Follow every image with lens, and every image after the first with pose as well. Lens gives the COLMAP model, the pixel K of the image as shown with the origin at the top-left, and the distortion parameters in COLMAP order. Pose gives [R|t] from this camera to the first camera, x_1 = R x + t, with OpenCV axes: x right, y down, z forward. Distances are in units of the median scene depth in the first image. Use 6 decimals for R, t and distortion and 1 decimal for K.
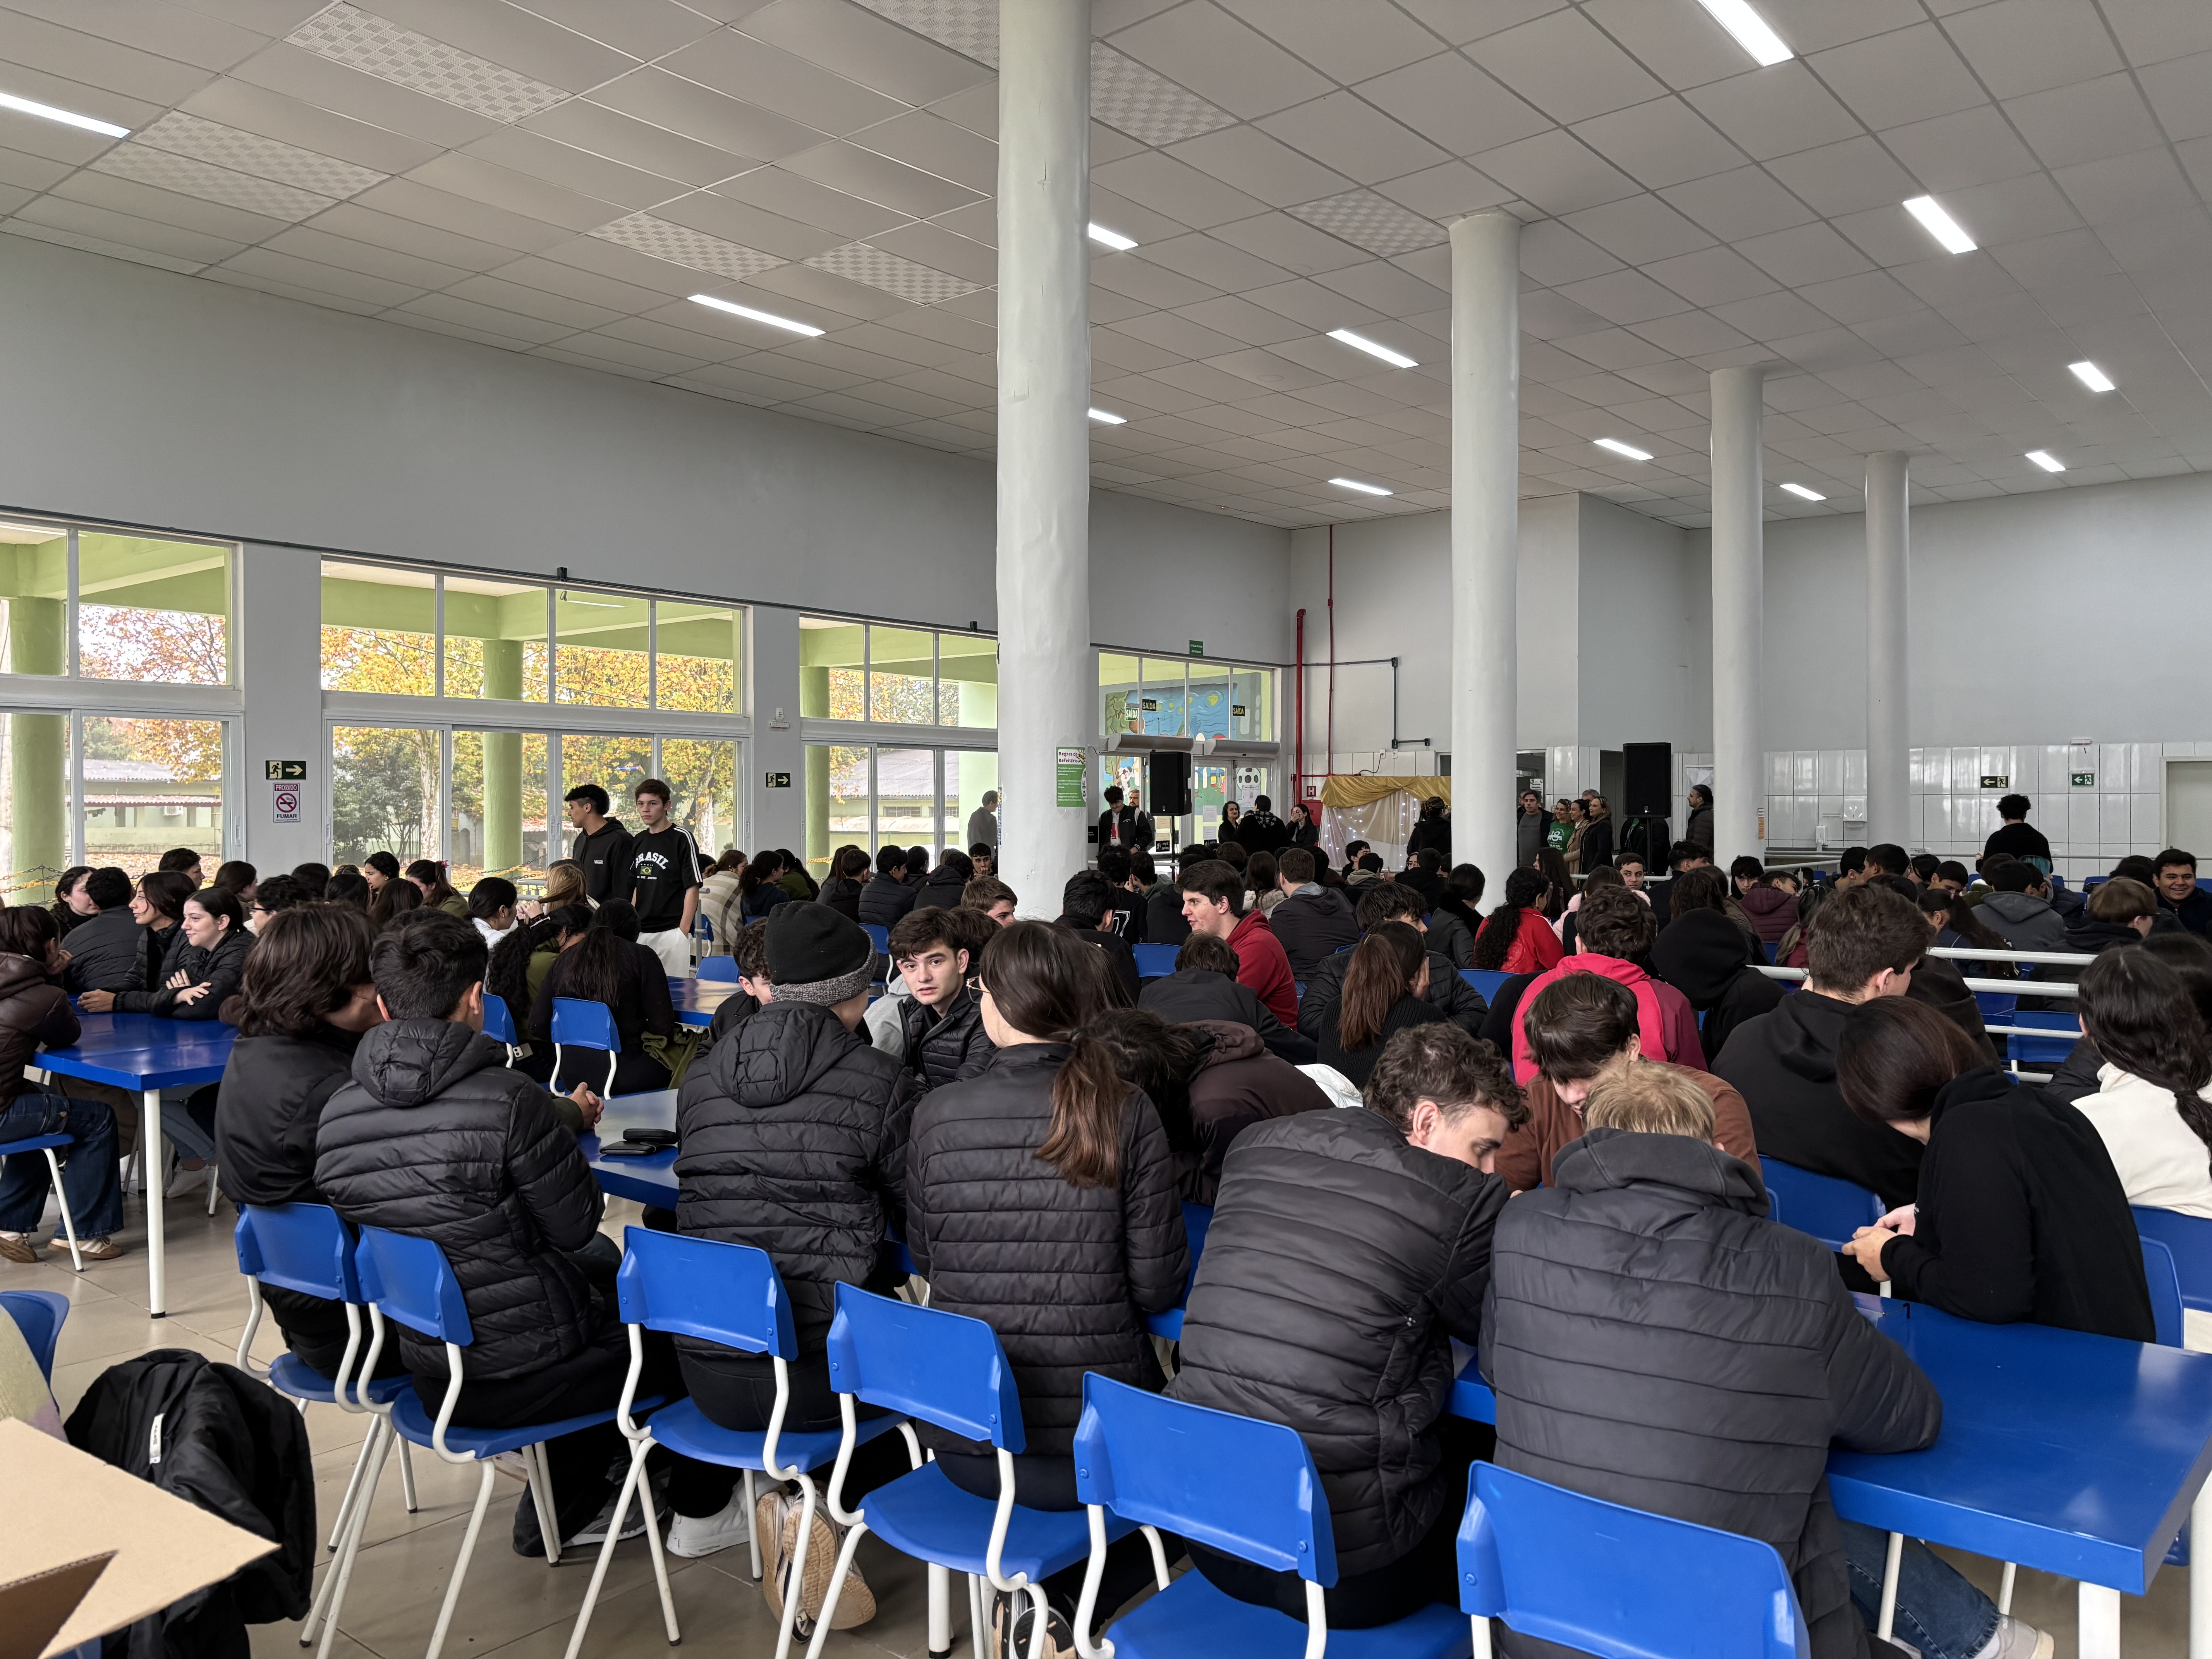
lens RADIAL K [[1658.6, 0, 1096.6], [0, 1658.6, 840.0], [0, 0, 1]] dist [0.057043, -0.052974]
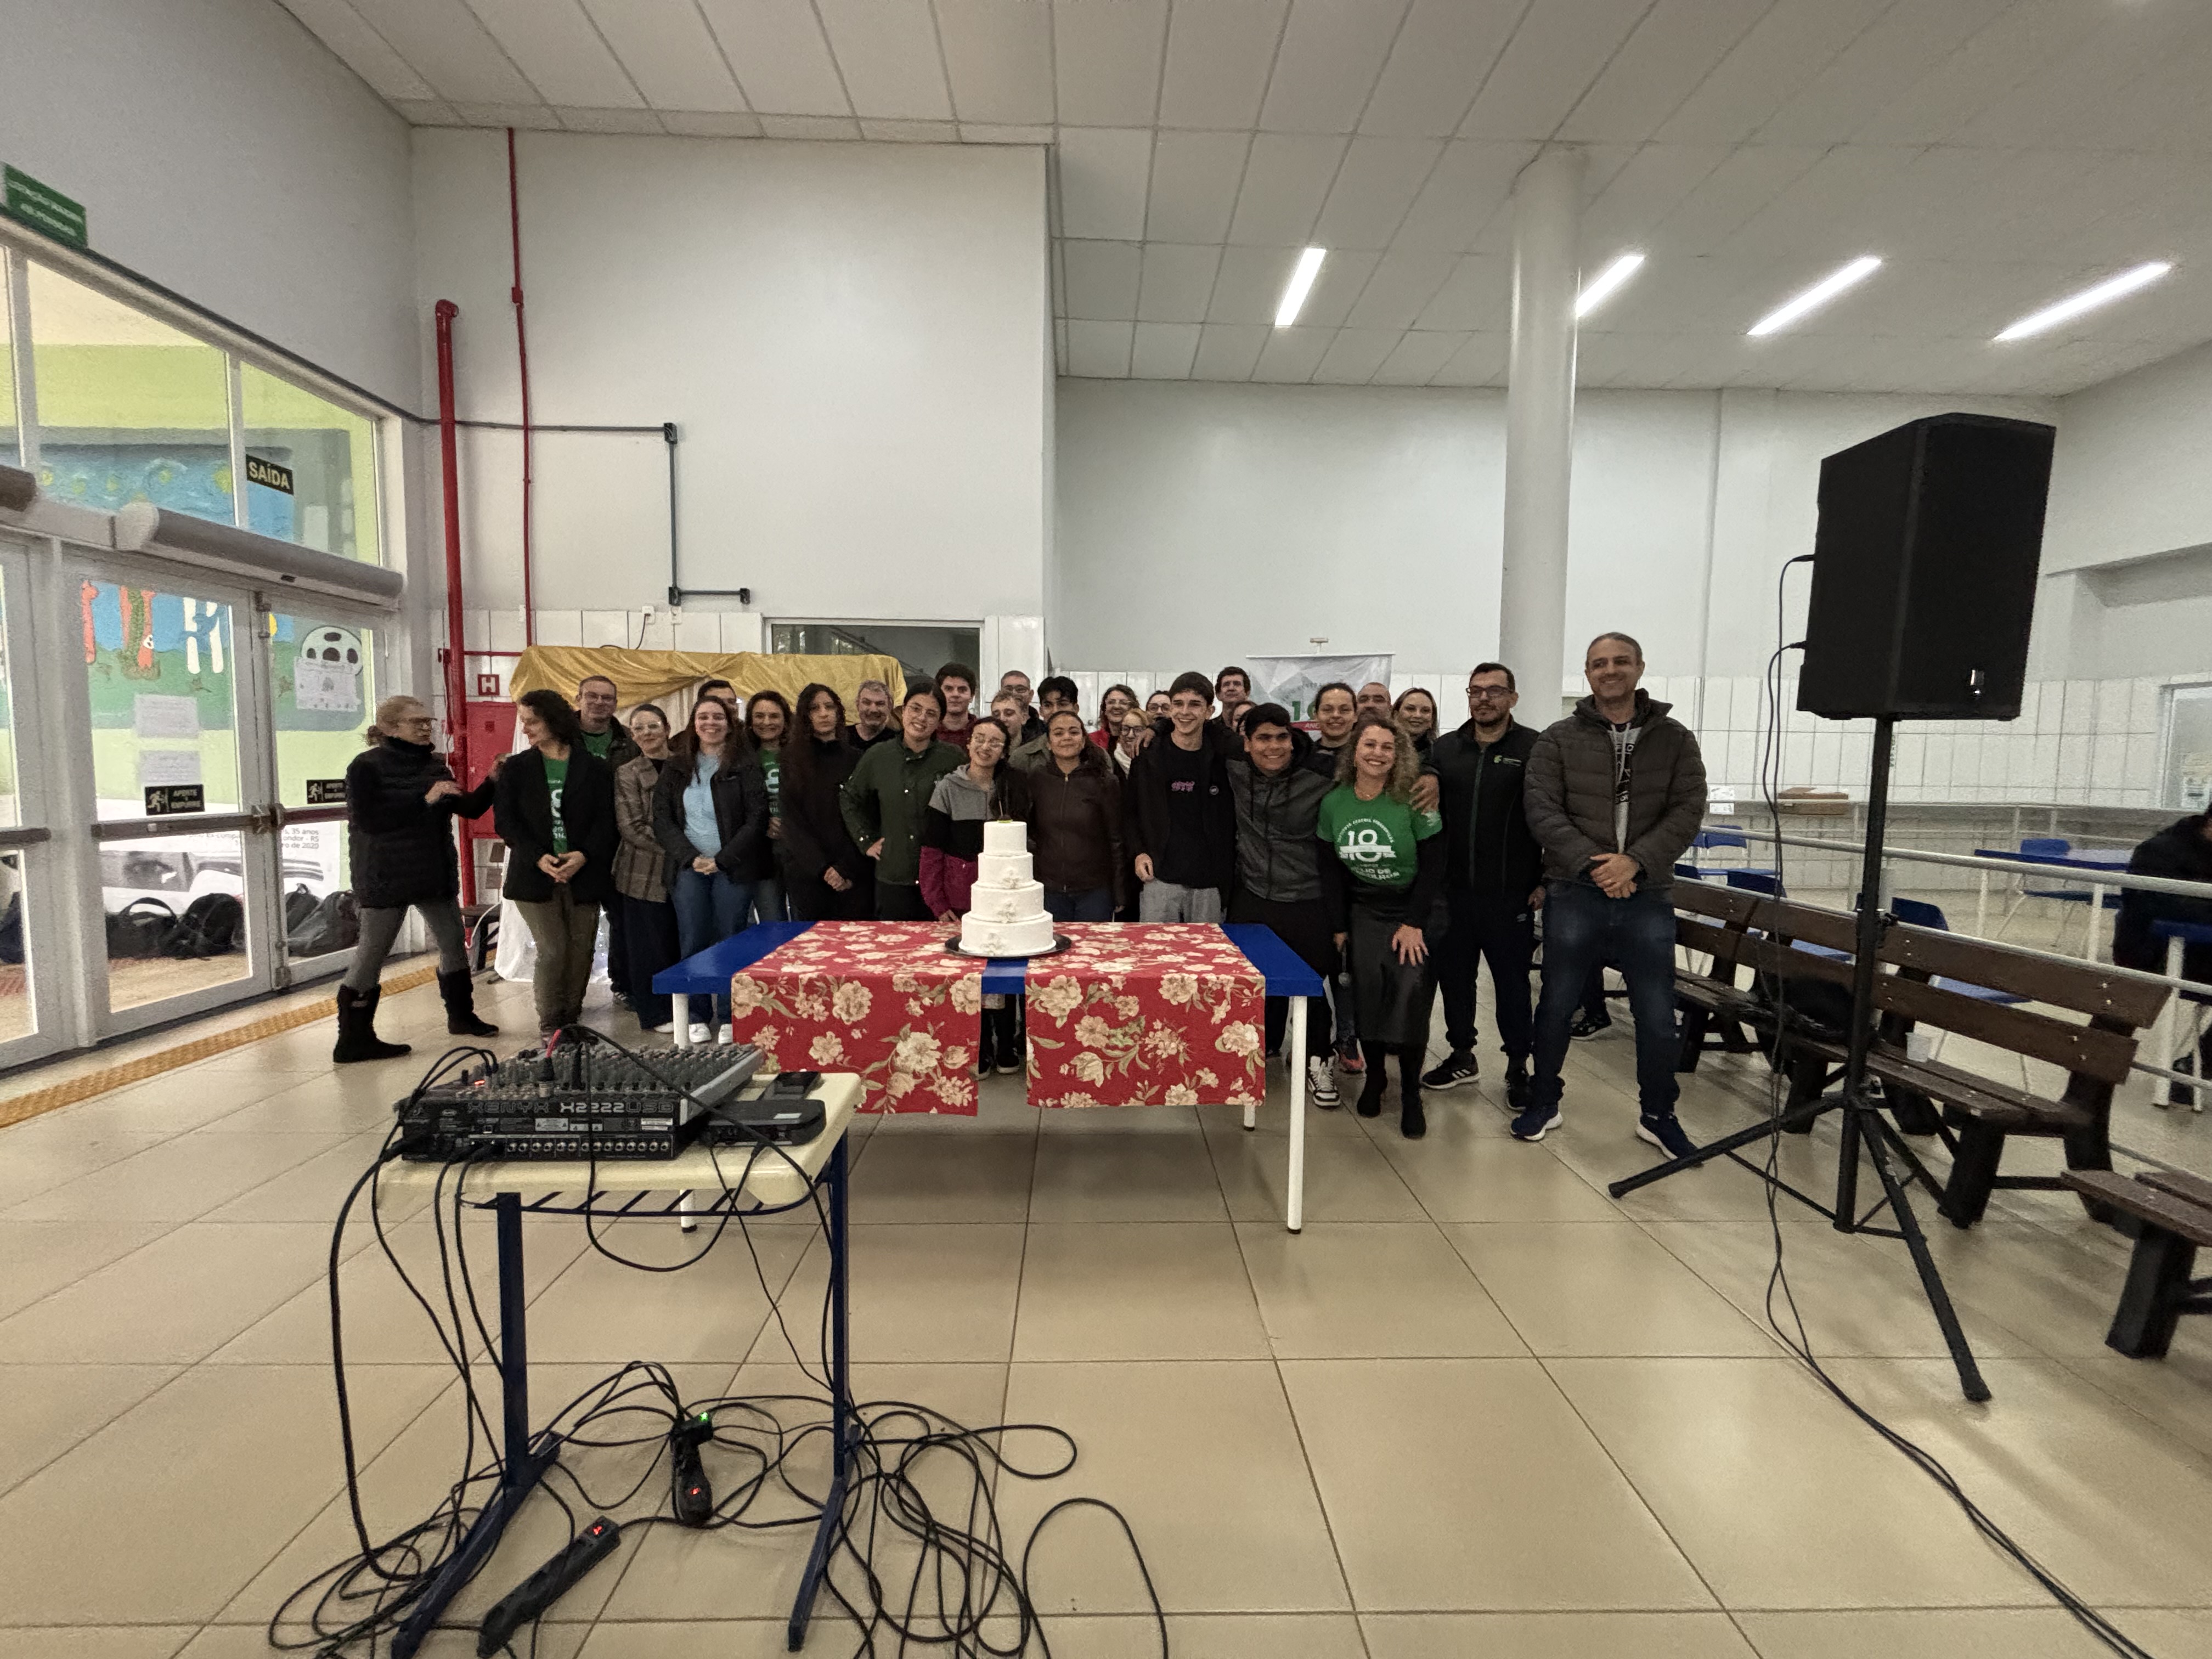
lens RADIAL K [[889.1, 0, 1109.2], [0, 889.1, 822.2], [0, 0, 1]] dist [-0.007280, 0.002569]
pose [[0.750783, -0.039039, 0.659394, 0.092558], [-0.000384, 0.998226, 0.059537, -0.003714], [-0.660549, -0.044953, 0.749436, 0.676678]]
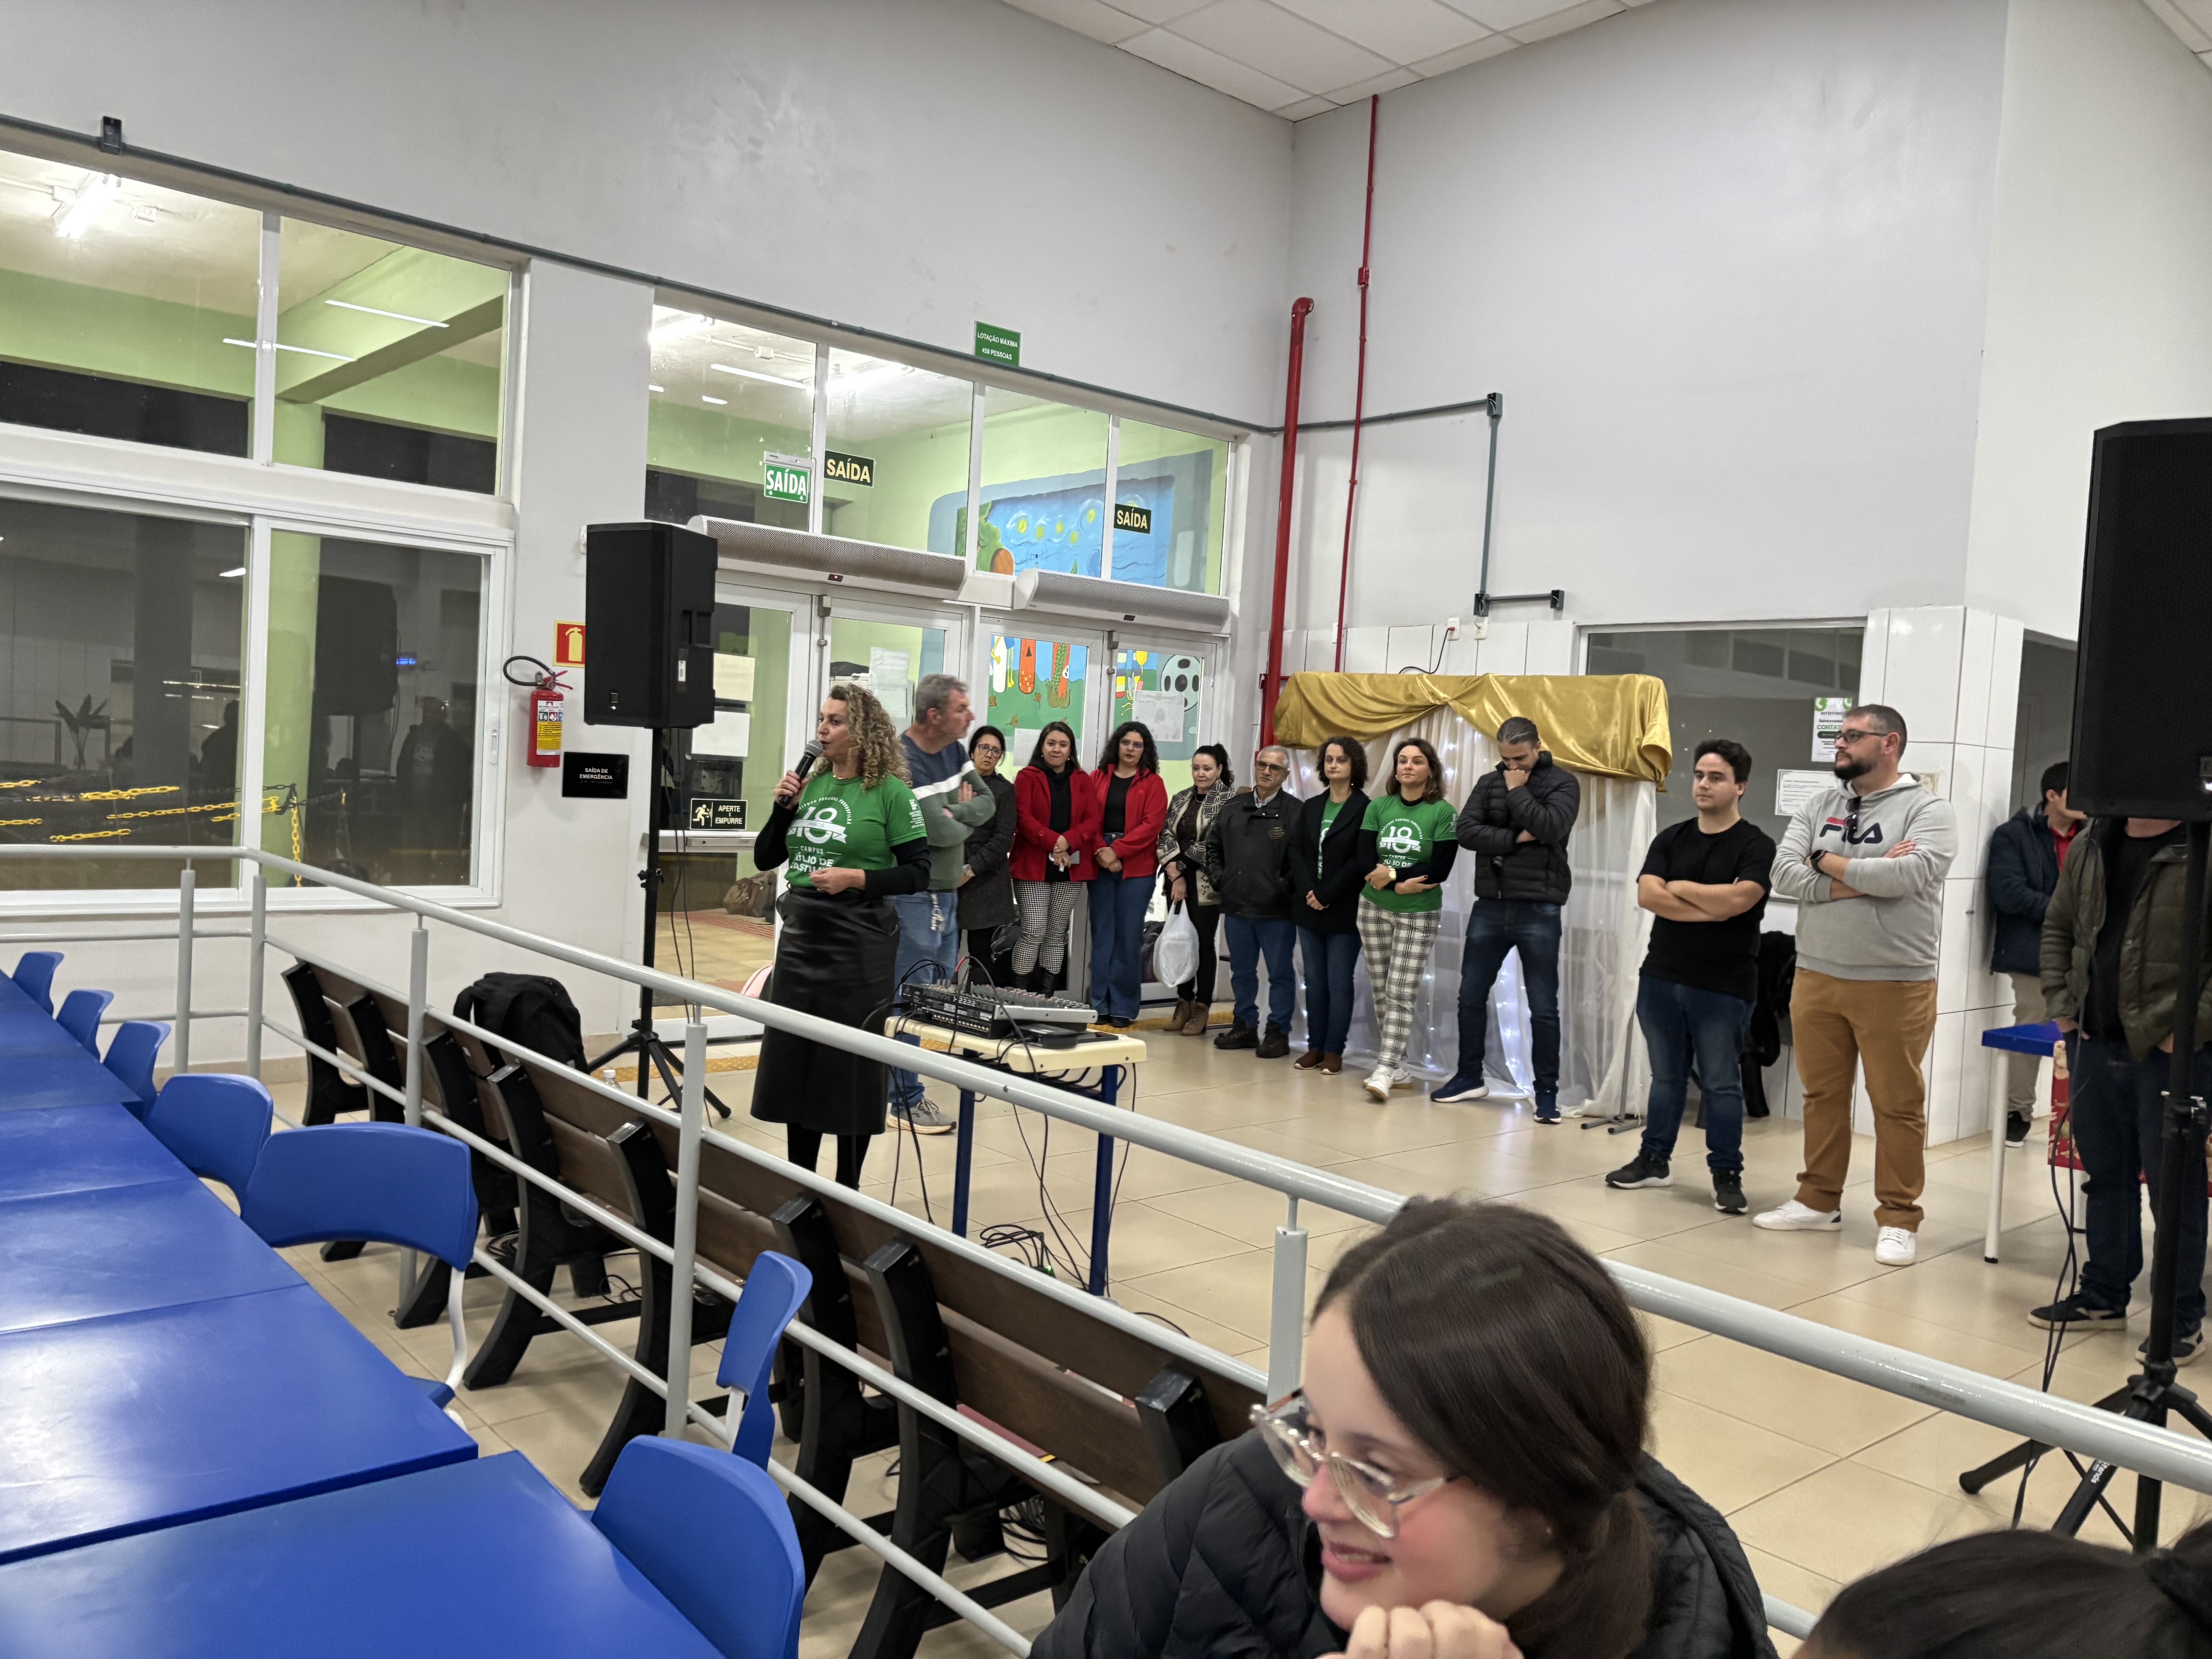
lens RADIAL K [[1658.6, 0, 1128.1], [0, 1658.6, 826.3], [0, 0, 1]] dist [0.057043, -0.052974]
pose [[0.987795, 0.059563, -0.143919, 0.150104], [-0.056119, 0.998035, 0.027874, -0.008572], [0.145296, -0.019457, 0.989197, 0.553154]]
